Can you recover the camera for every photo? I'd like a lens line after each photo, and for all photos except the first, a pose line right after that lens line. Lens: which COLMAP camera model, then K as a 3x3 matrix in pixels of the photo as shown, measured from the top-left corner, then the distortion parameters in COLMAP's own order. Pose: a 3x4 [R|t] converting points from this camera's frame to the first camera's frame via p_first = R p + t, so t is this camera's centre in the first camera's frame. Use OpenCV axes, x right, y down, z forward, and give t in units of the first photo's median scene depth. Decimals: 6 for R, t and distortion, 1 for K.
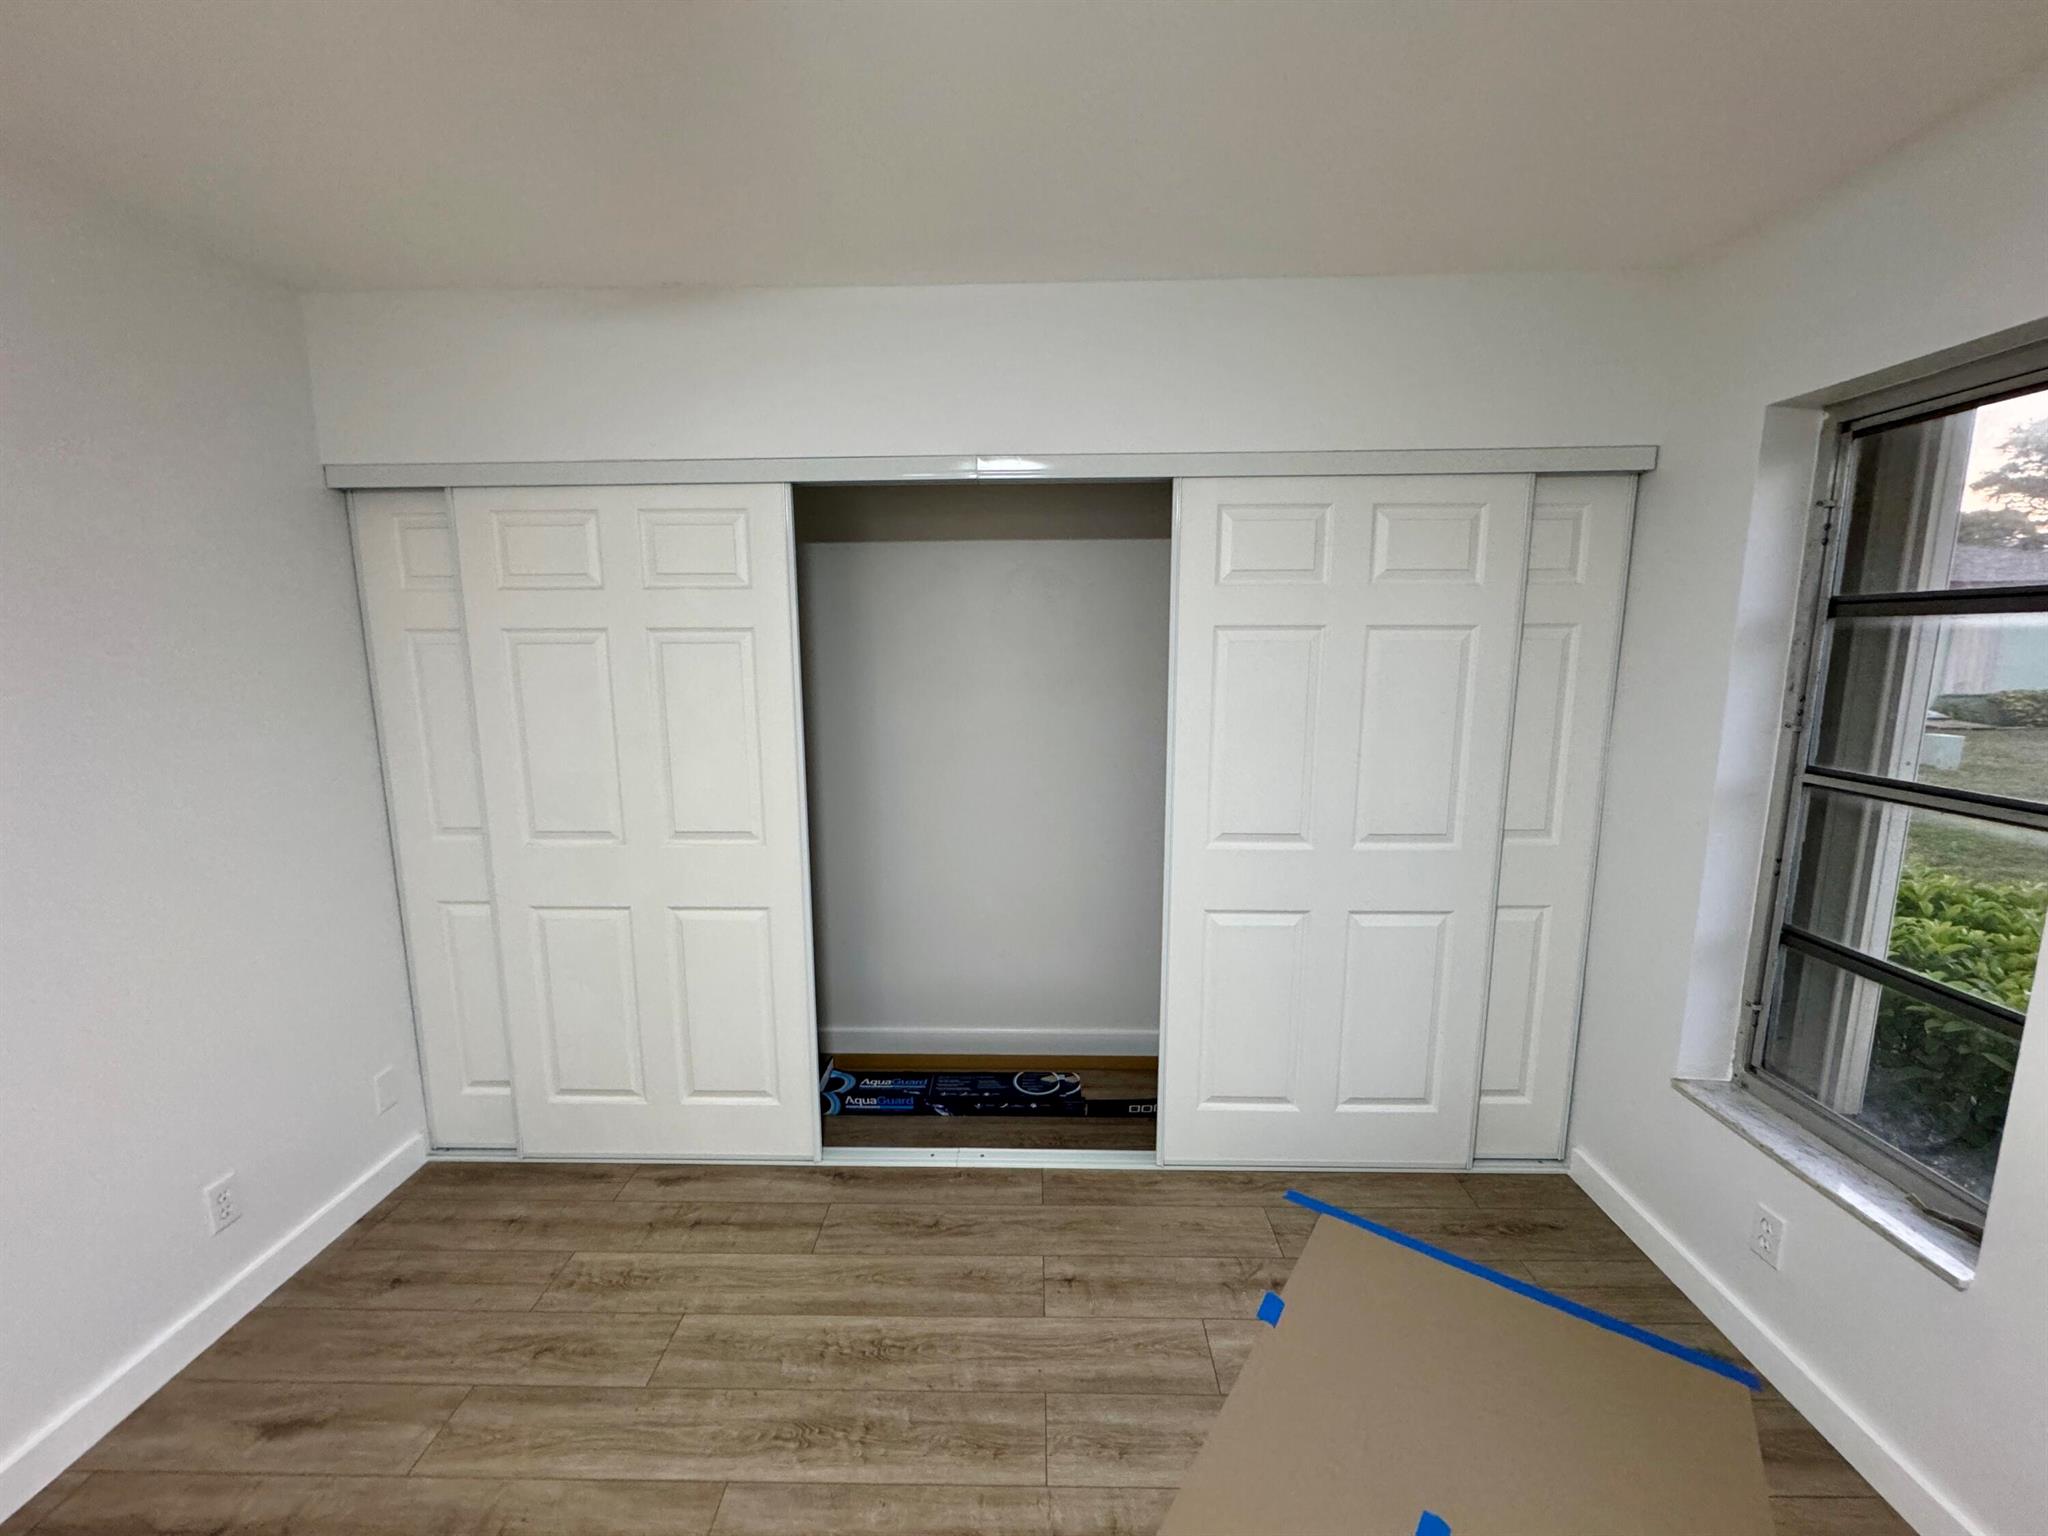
lens RADIAL K [[820.4, 0, 1024.0], [0, 820.4, 768.0], [0, 0, 1]] dist [0.000745, 0.000267]
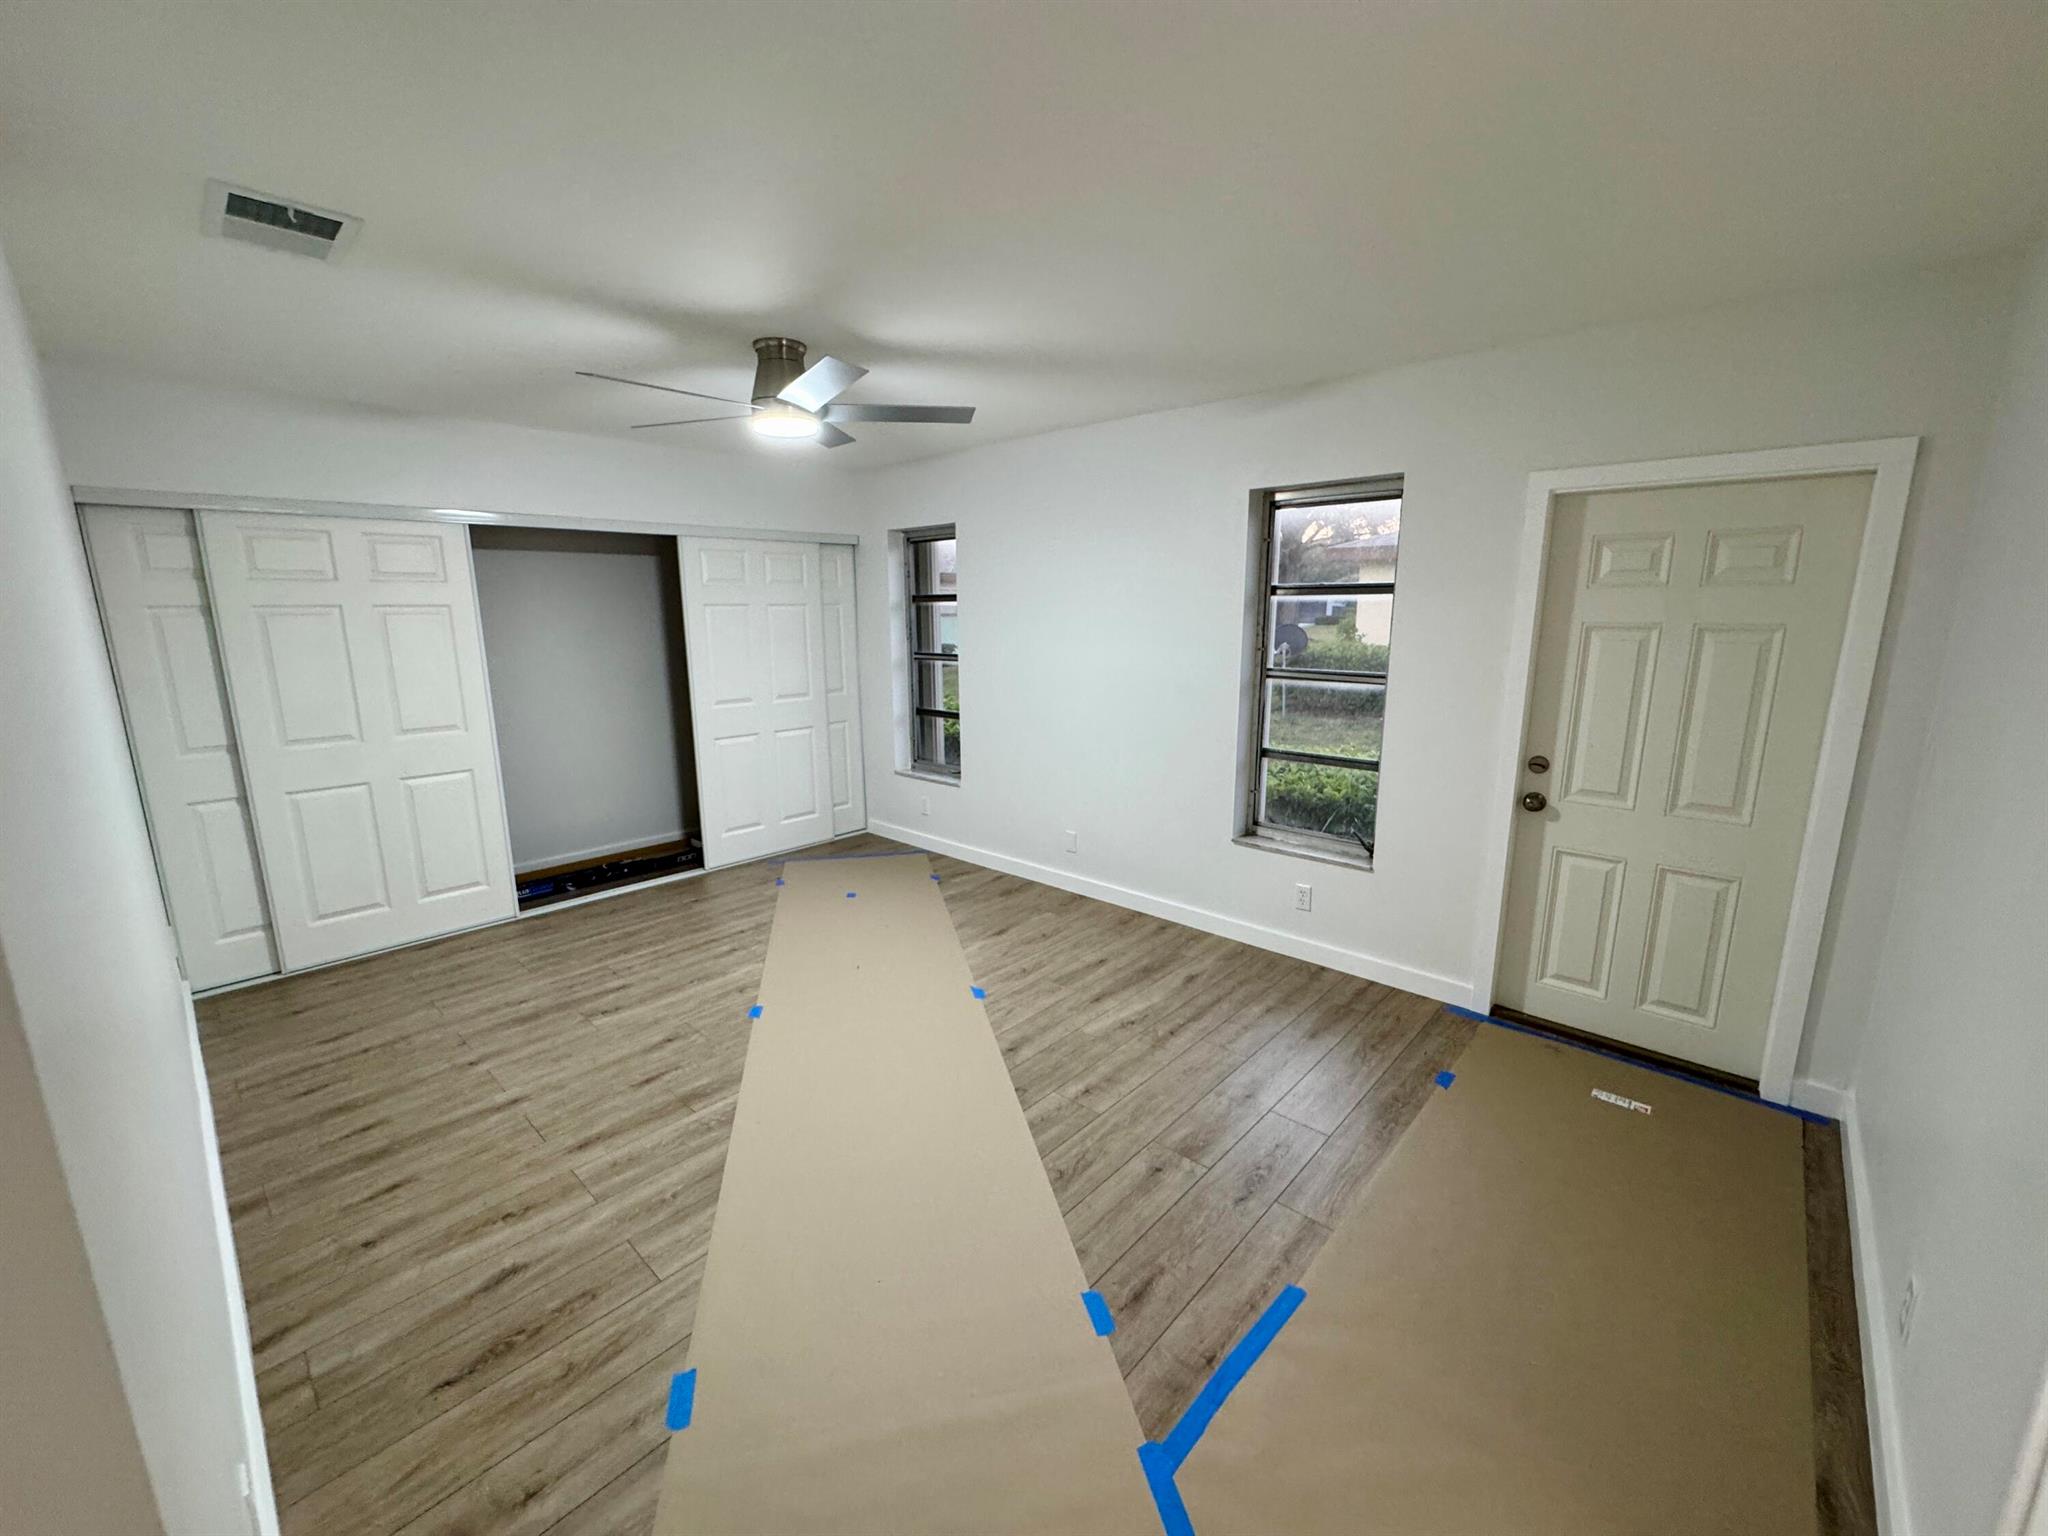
lens RADIAL K [[816.3, 0, 1026.2], [0, 816.3, 765.1], [0, 0, 1]] dist [0.001845, 0.000224]
pose [[0.661367, -0.145345, 0.735846, -0.868671], [0.120858, 0.988876, 0.086699, 0.166133], [-0.740262, 0.031593, 0.671576, -1.088569]]
